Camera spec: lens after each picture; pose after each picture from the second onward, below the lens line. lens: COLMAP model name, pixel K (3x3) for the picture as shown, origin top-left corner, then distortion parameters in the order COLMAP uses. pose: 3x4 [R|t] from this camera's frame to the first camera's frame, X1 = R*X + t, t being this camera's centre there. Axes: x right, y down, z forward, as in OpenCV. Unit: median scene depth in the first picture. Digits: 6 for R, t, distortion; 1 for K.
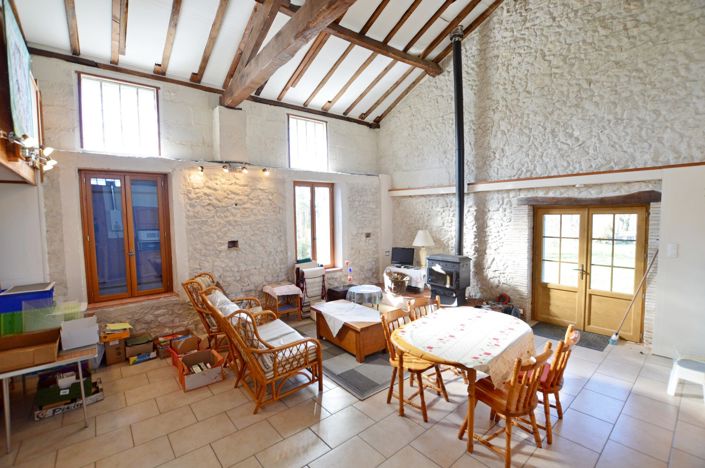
lens RADIAL K [[315.4, 0, 357.7], [0, 315.4, 234.9], [0, 0, 1]] dist [-0.036135, 0.006726]
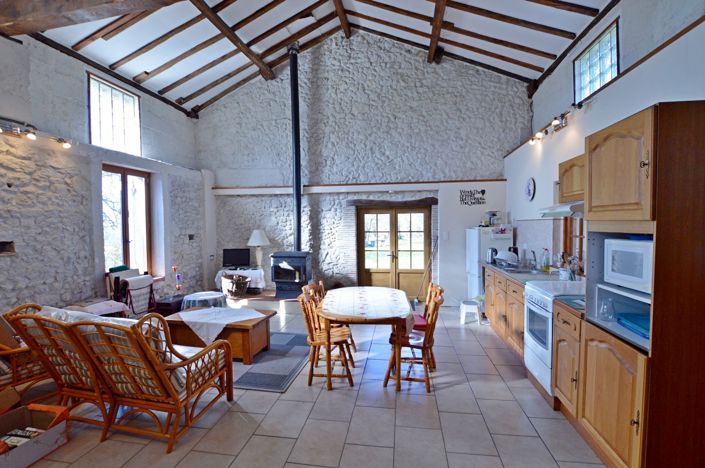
lens RADIAL K [[315.4, 0, 357.7], [0, 315.4, 234.9], [0, 0, 1]] dist [-0.036135, 0.006726]
pose [[0.753727, -0.014474, 0.657029, -0.235528], [0.041961, 0.998777, -0.026135, 0.045909], [-0.655847, 0.047268, 0.753412, 0.061667]]
